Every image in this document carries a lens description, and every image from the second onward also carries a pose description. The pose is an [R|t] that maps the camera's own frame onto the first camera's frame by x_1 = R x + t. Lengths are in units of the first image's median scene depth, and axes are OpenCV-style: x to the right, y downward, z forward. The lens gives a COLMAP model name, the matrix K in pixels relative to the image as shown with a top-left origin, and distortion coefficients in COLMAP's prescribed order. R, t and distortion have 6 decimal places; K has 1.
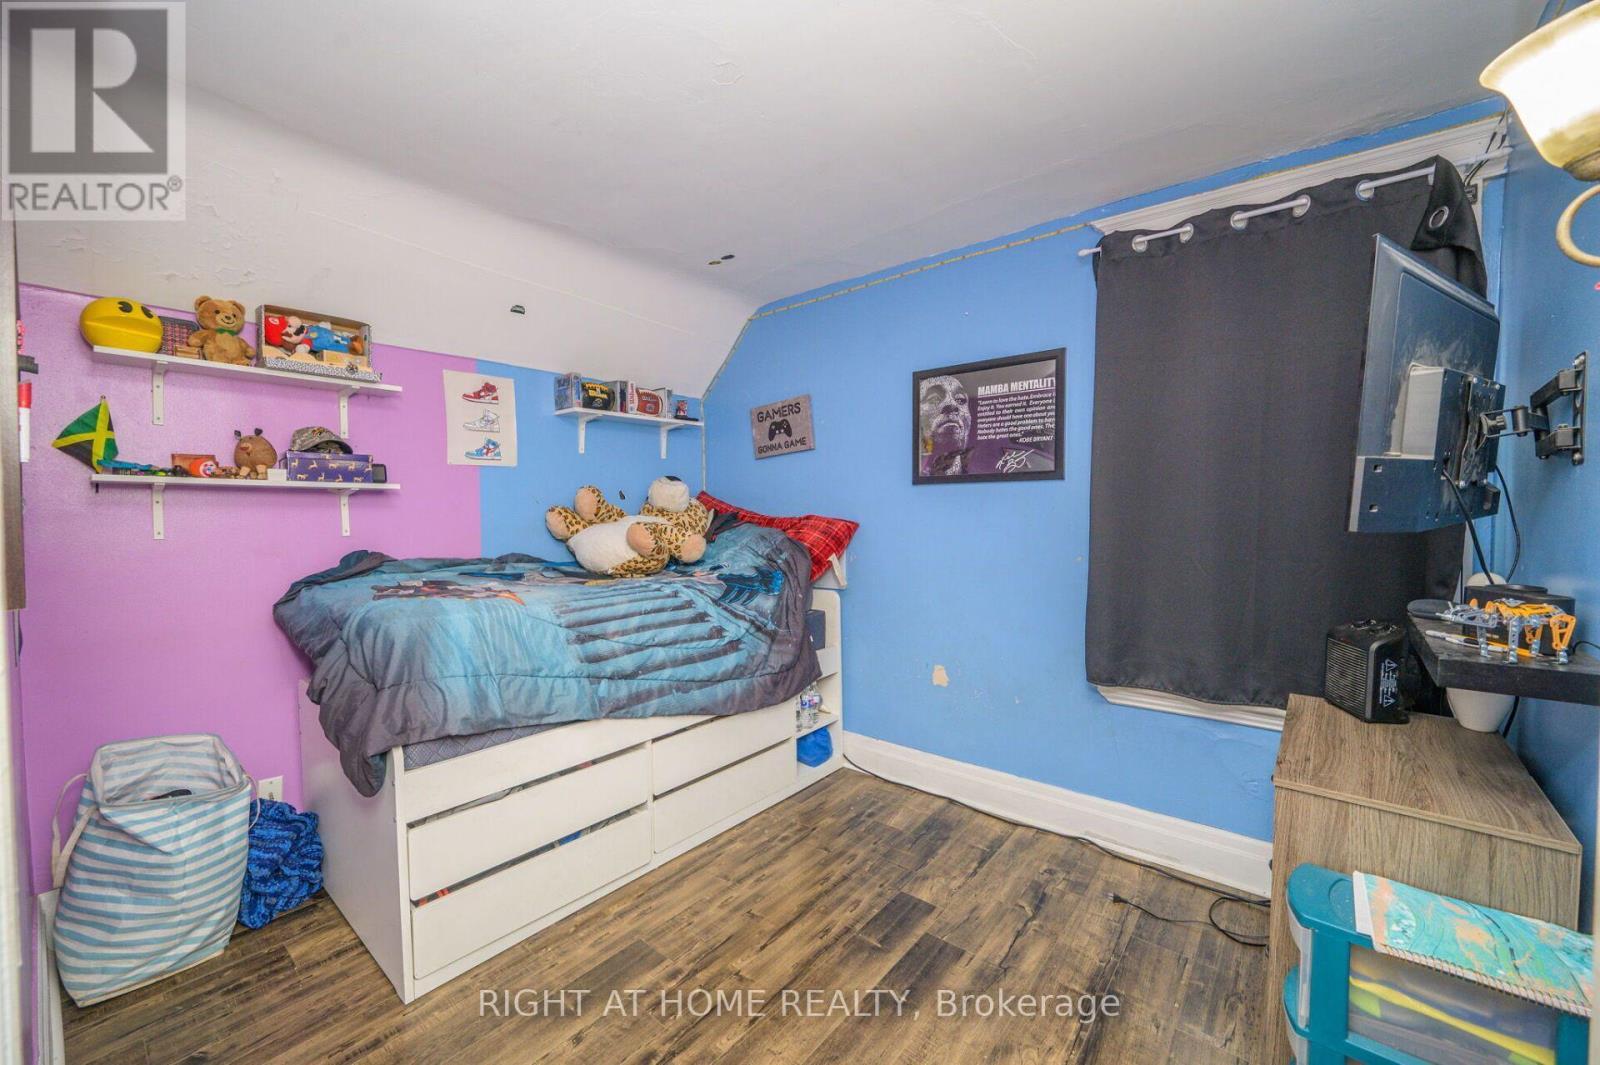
lens RADIAL K [[623.7, 0, 807.6], [0, 623.7, 523.3], [0, 0, 1]] dist [0.002498, 0.000493]
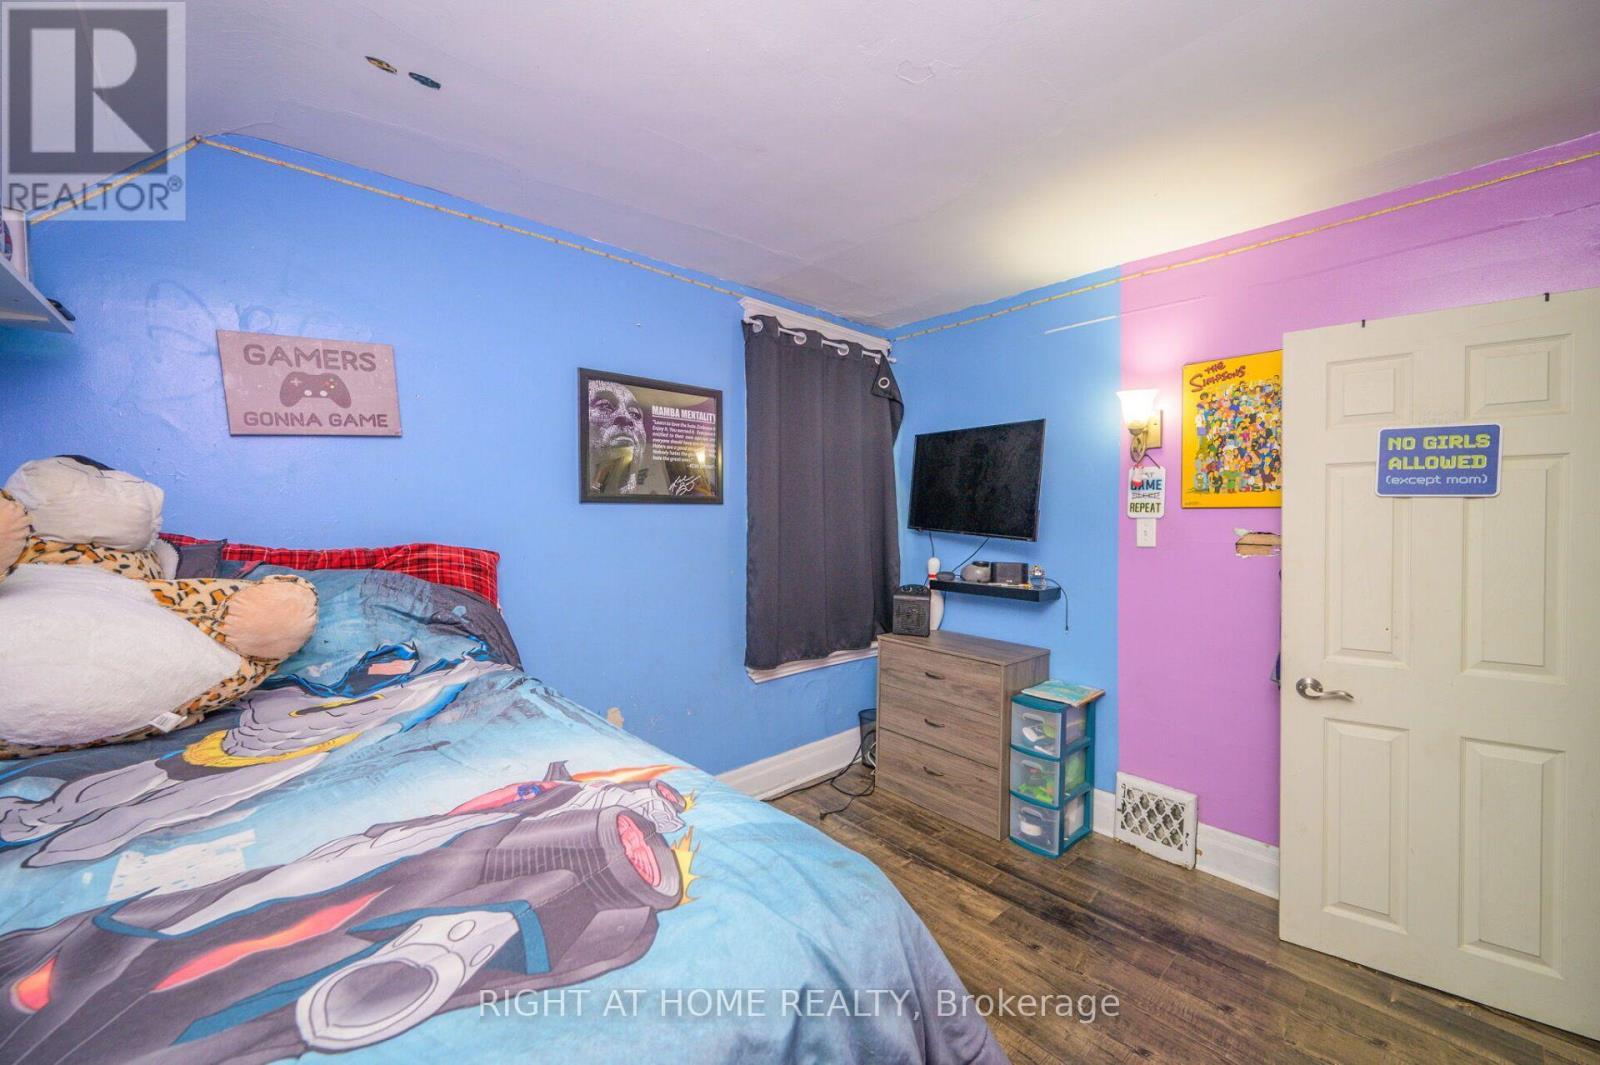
lens RADIAL K [[623.7, 0, 797.1], [0, 623.7, 528.1], [0, 0, 1]] dist [0.002498, 0.000493]
pose [[0.167925, -0.010255, 0.985746, -0.634931], [0.021402, 0.999748, 0.006755, -0.028301], [-0.985567, 0.019963, 0.168102, 0.604647]]
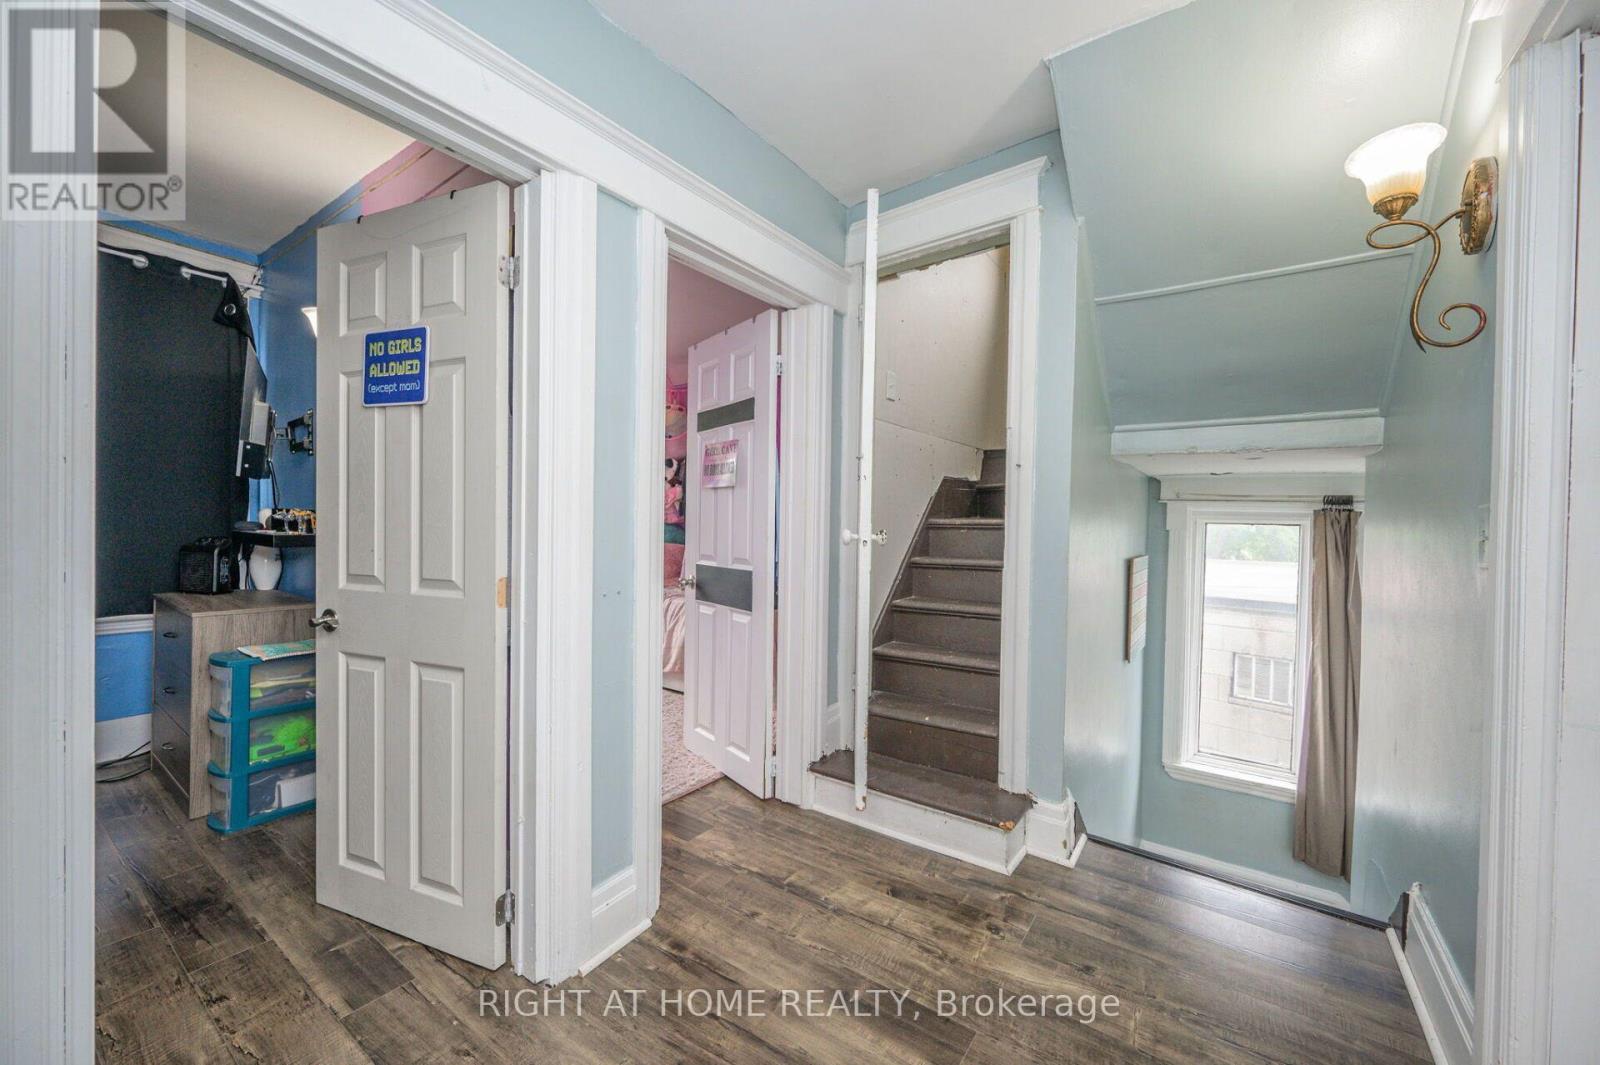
lens RADIAL K [[623.7, 0, 802.0], [0, 623.7, 522.4], [0, 0, 1]] dist [0.002498, 0.000493]
pose [[-0.067174, -0.000687, 0.997741, -0.514548], [0.015214, 0.999883, 0.001713, 0.074713], [-0.997625, 0.015295, -0.067156, -0.280632]]
